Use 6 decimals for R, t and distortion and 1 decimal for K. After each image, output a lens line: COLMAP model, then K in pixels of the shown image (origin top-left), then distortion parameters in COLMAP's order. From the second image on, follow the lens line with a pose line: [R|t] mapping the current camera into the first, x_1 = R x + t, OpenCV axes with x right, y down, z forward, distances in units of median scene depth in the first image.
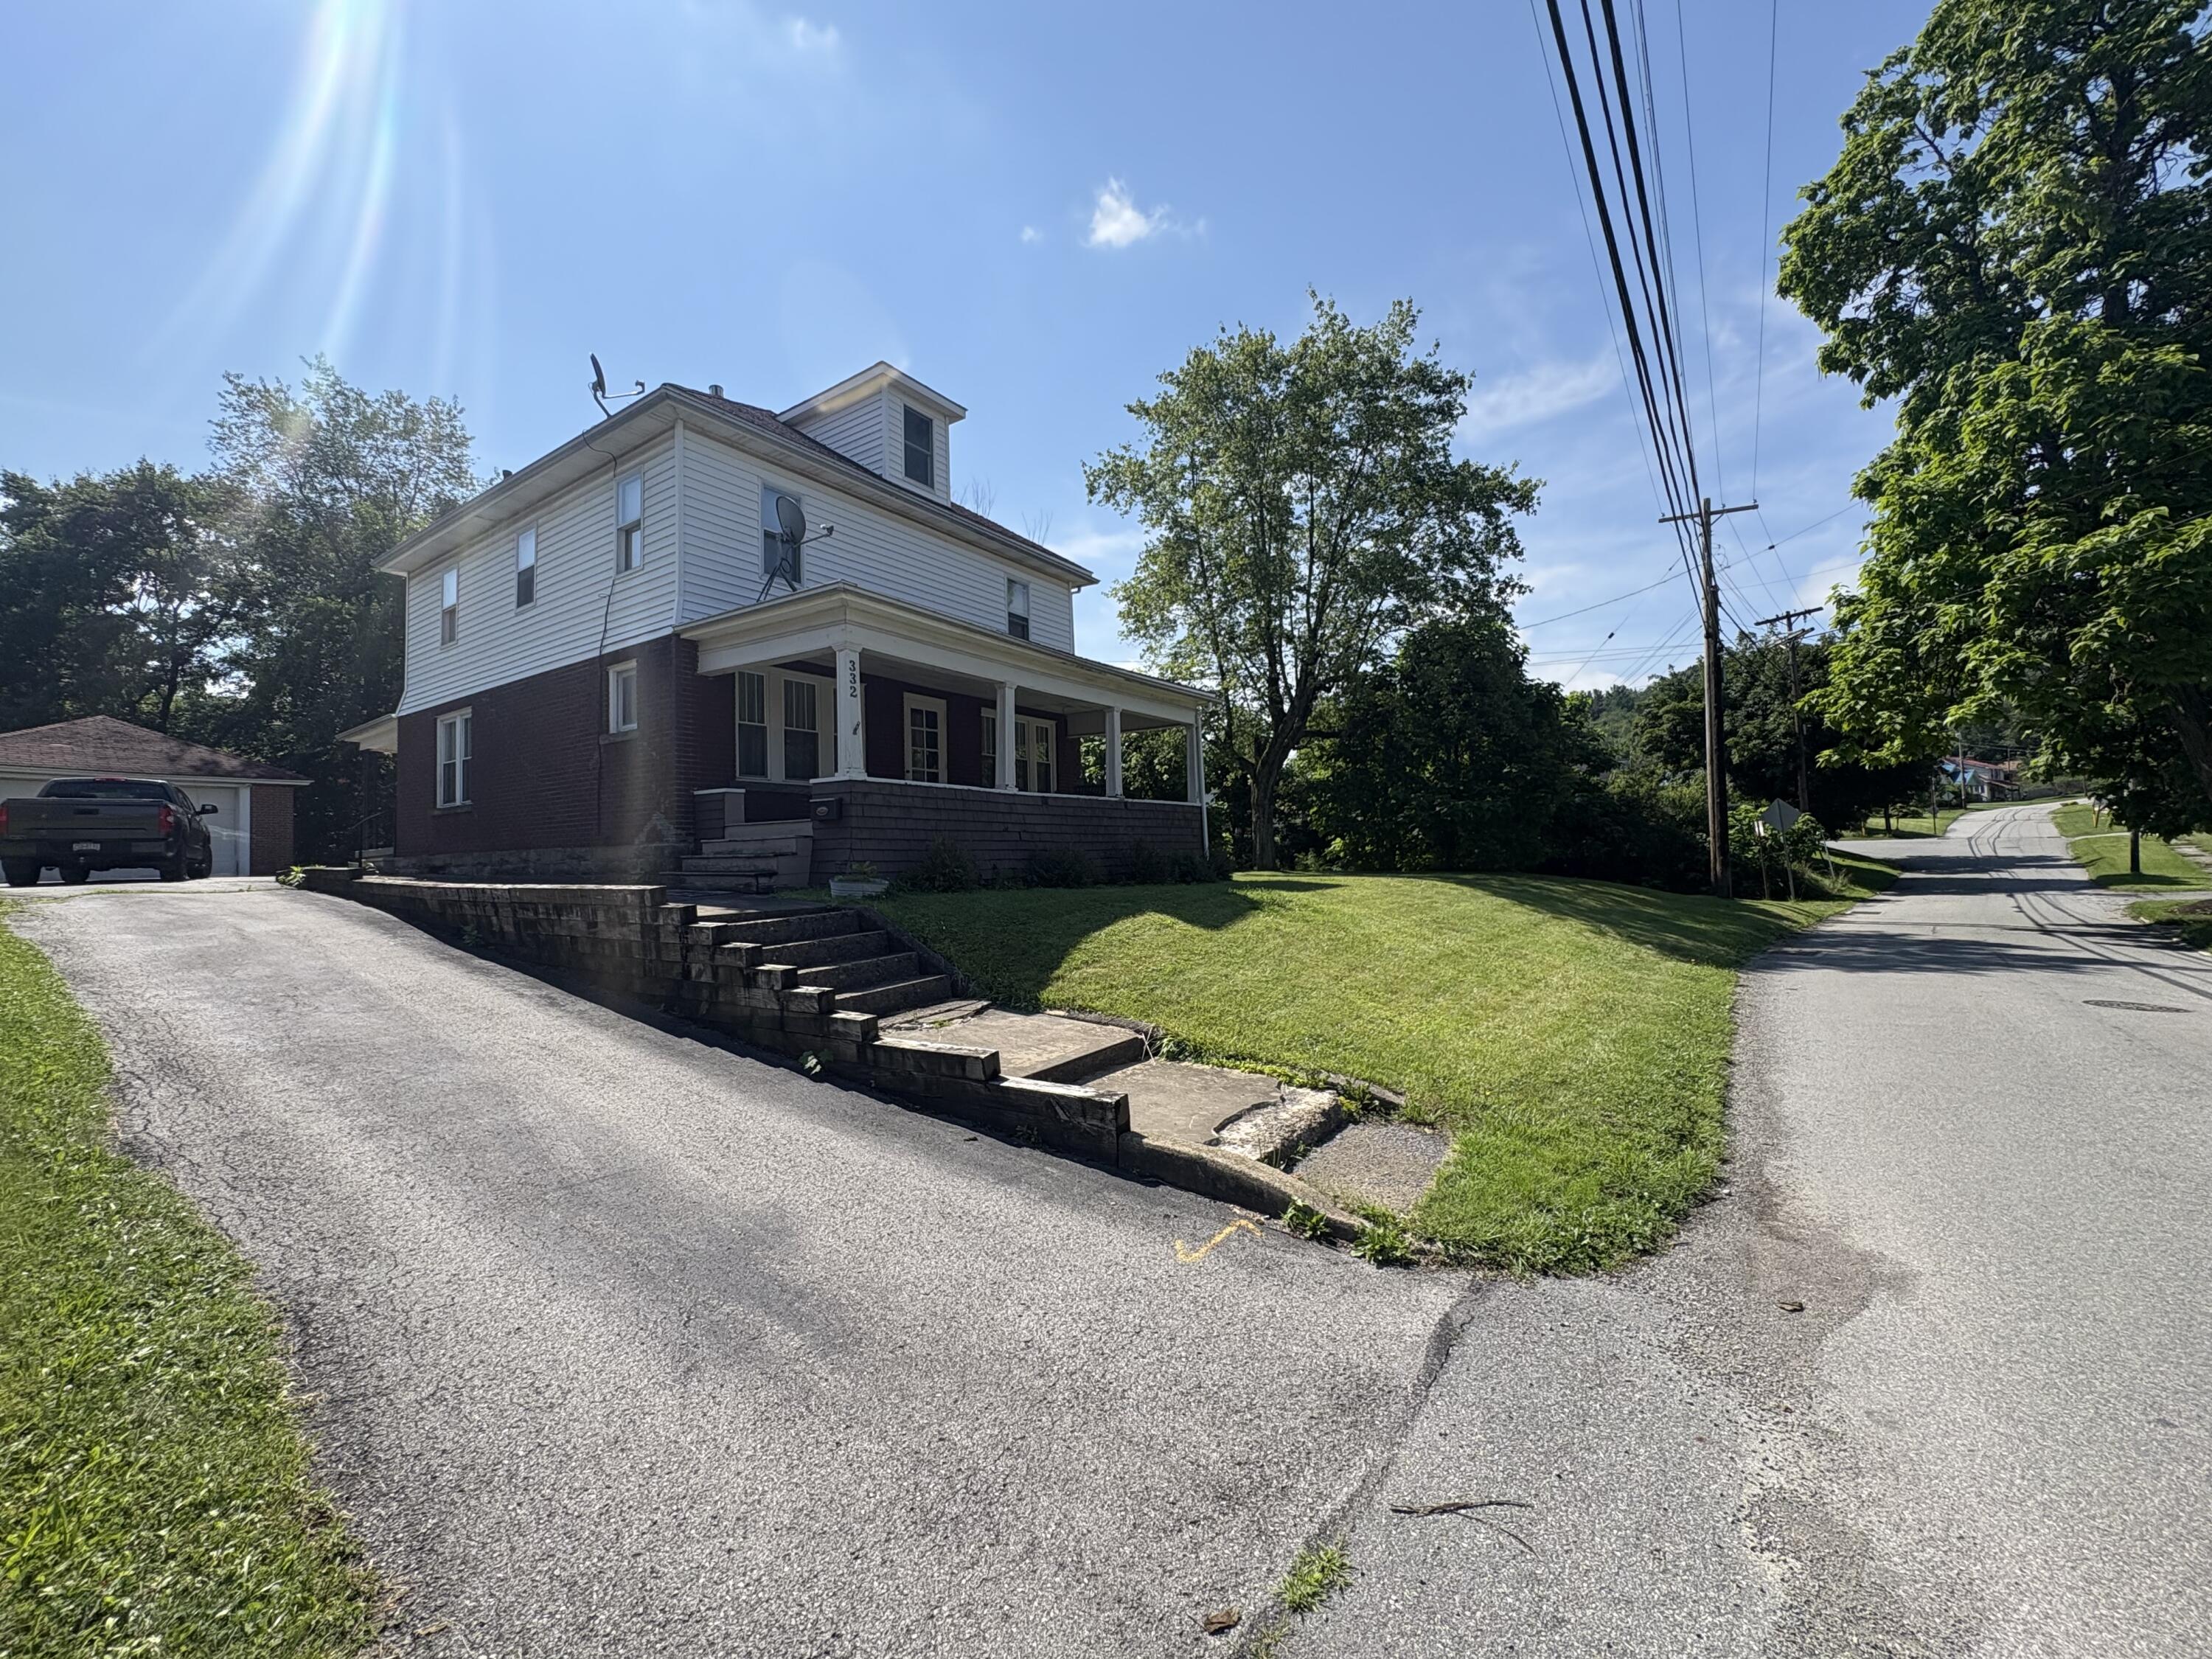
lens RADIAL K [[886.1, 0, 1098.8], [0, 886.1, 827.7], [0, 0, 1]] dist [0.008627, -0.000041]
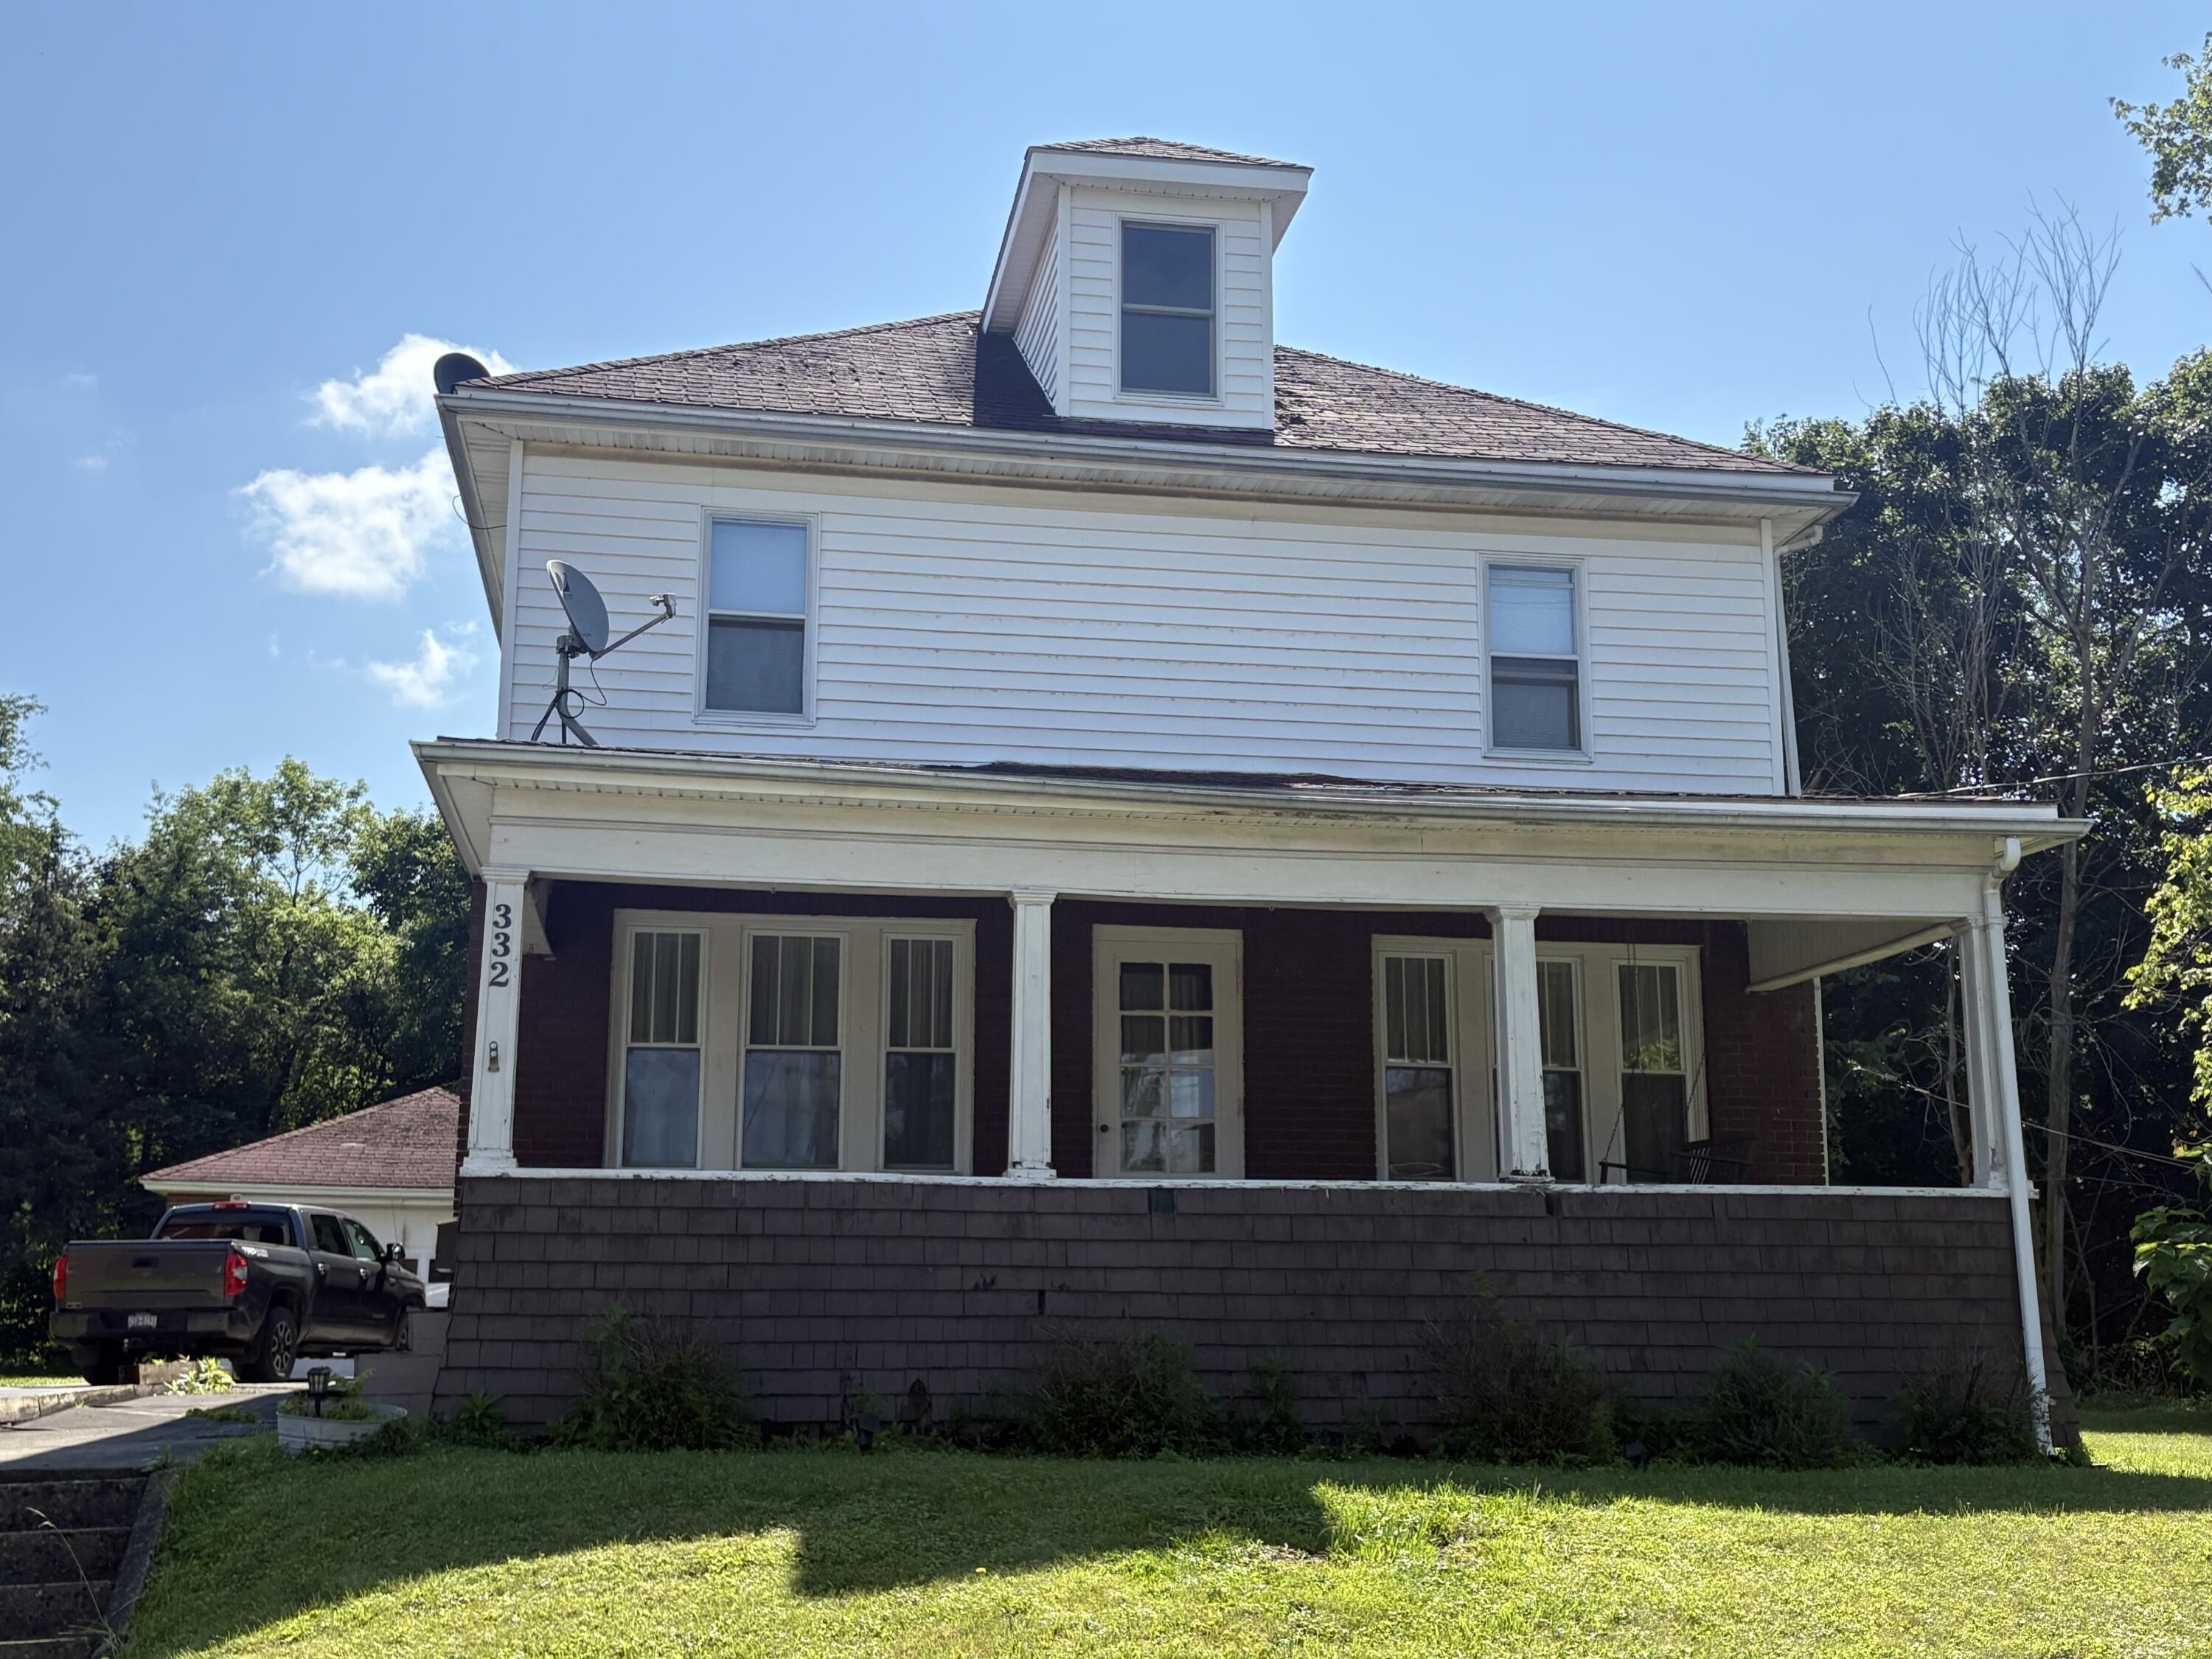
lens RADIAL K [[2513.5, 0, 1106.0], [0, 2513.5, 829.5], [0, 0, 1]] dist [0.211700, -0.650796]
pose [[0.701937, -0.128296, -0.700589, 0.680338], [0.009352, 0.985218, -0.171048, -0.004066], [0.712178, 0.113513, 0.692761, 0.271643]]
